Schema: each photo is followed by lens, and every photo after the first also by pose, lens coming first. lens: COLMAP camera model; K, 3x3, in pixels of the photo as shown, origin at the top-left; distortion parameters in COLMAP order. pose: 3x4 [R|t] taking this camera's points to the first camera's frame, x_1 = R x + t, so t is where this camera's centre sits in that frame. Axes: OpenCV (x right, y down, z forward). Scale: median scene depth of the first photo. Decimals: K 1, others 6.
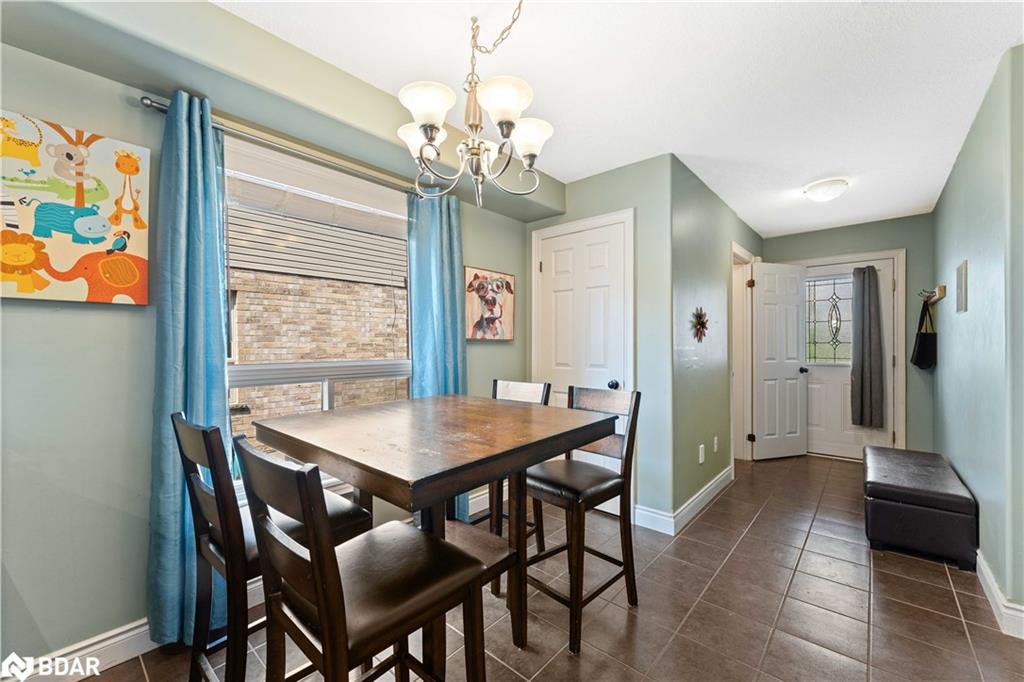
lens RADIAL K [[417.9, 0, 504.7], [0, 417.9, 347.0], [0, 0, 1]] dist [-0.001299, 0.000988]
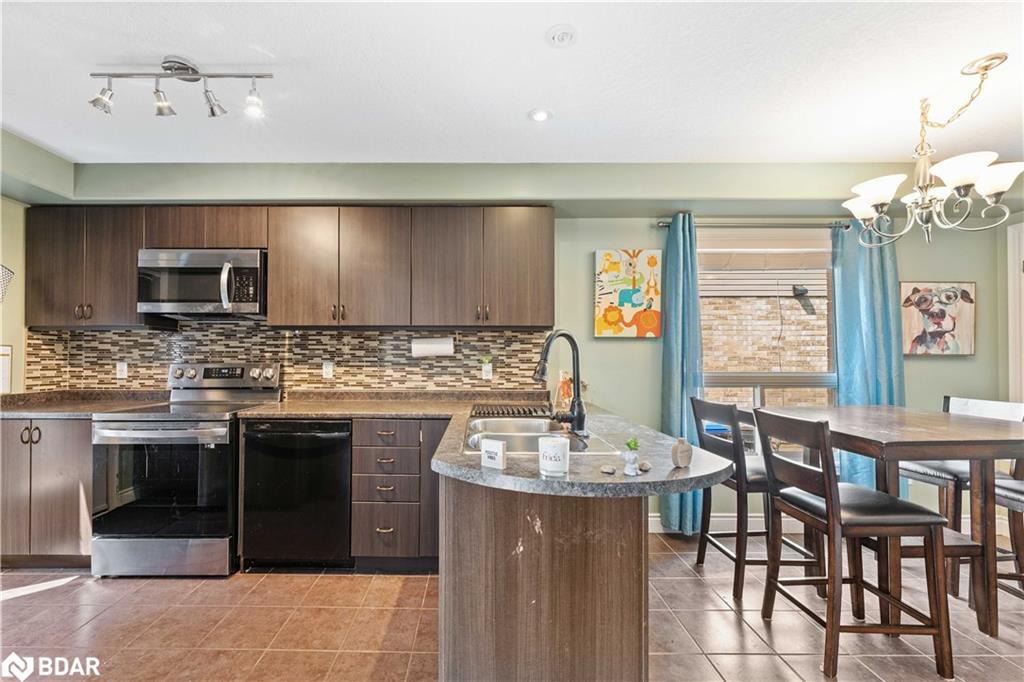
lens RADIAL K [[417.9, 0, 487.9], [0, 417.9, 351.3], [0, 0, 1]] dist [-0.001299, 0.000988]
pose [[0.667041, -0.008177, -0.744976, -0.013051], [-0.006920, 0.999829, -0.017170, -0.003079], [0.744989, 0.016608, 0.666870, -0.608703]]
